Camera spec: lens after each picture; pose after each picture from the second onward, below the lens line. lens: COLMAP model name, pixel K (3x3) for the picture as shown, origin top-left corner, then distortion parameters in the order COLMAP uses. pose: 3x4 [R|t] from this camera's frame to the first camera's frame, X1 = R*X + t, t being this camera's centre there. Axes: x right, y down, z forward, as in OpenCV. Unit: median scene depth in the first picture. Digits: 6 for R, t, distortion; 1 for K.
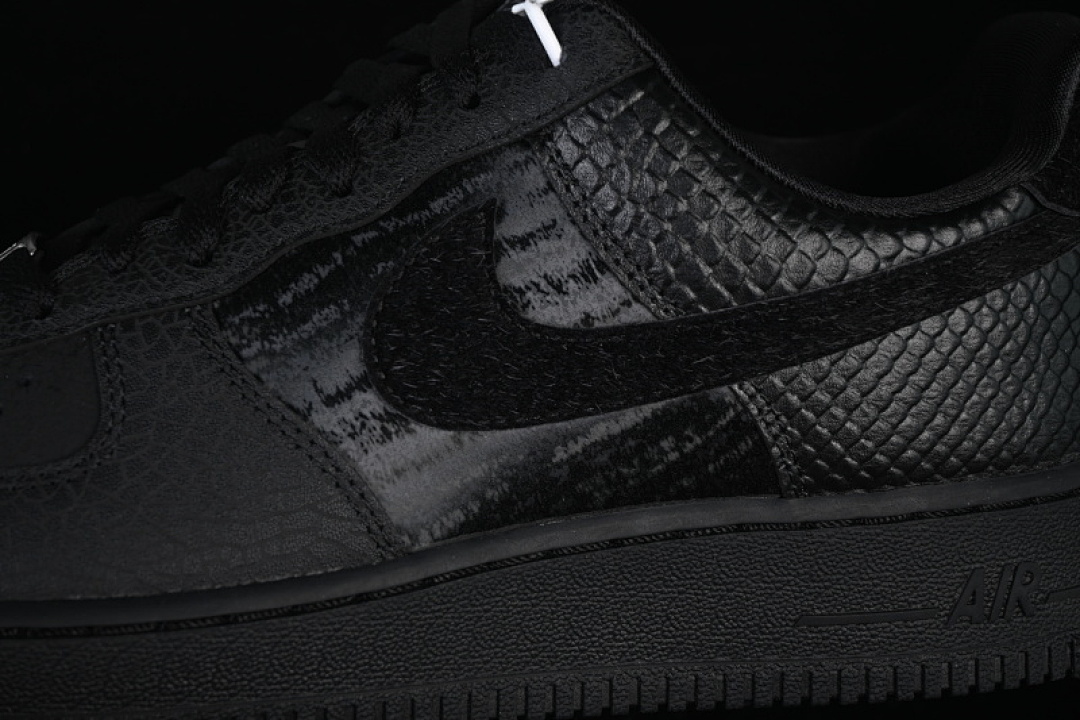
lens RADIAL K [[2414.6, 0, 536.6], [0, 2414.6, 361.3], [0, 0, 1]] dist [-0.034030, 0.000000]
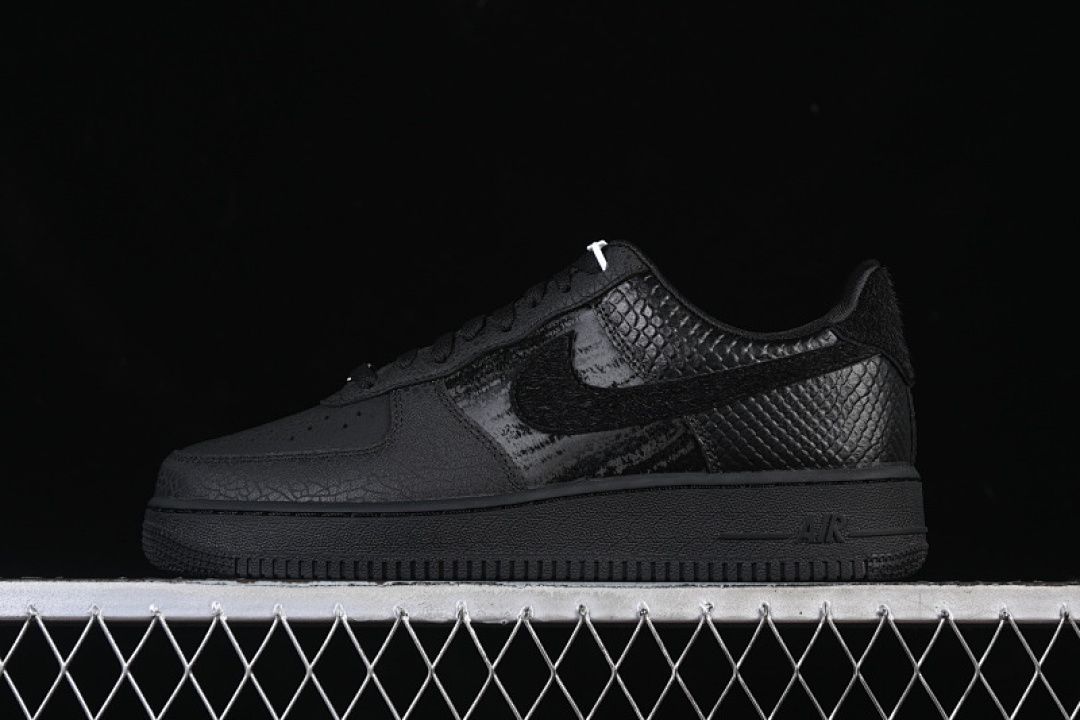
lens RADIAL K [[2414.6, 0, 537.3], [0, 2414.6, 353.3], [0, 0, 1]] dist [-0.034030, 0.000000]
pose [[0.979855, -0.008474, -0.199531, 0.381511], [-0.039260, 0.971431, -0.234054, 0.459589], [0.195814, 0.237173, 0.951528, -1.057058]]
